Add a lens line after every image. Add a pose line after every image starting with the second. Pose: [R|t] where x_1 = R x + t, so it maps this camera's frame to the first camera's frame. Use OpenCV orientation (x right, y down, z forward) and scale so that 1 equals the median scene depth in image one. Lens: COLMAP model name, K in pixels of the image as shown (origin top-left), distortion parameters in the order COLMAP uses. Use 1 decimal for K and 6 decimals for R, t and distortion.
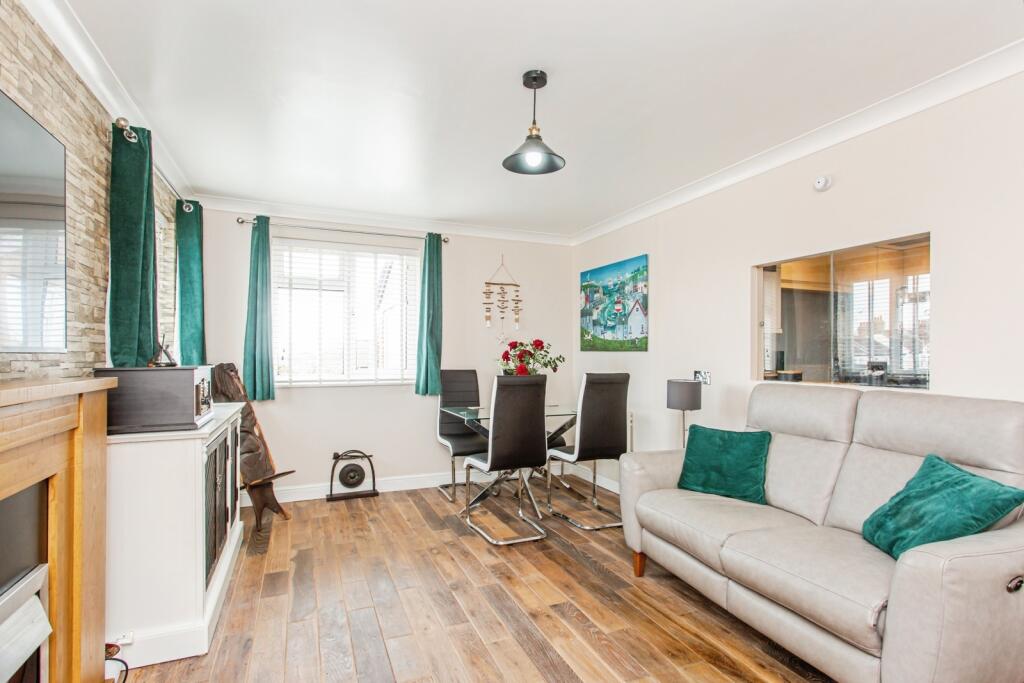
lens RADIAL K [[507.6, 0, 513.4], [0, 507.6, 356.9], [0, 0, 1]] dist [-0.000032, 0.000478]
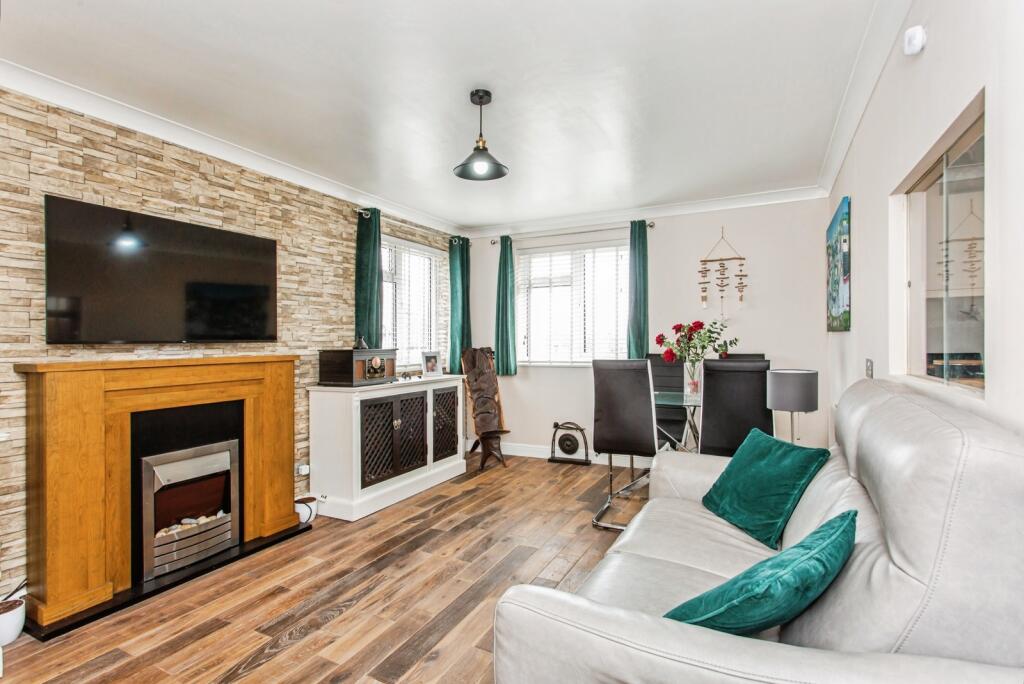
lens RADIAL K [[495.7, 0, 512.0], [0, 495.7, 342.0], [0, 0, 1]] dist [-0.002335, -0.000047]
pose [[0.641905, -0.008235, -0.766740, 0.477451], [0.009368, 0.999952, -0.002896, 0.002132], [0.766727, -0.005324, 0.641952, 0.173482]]
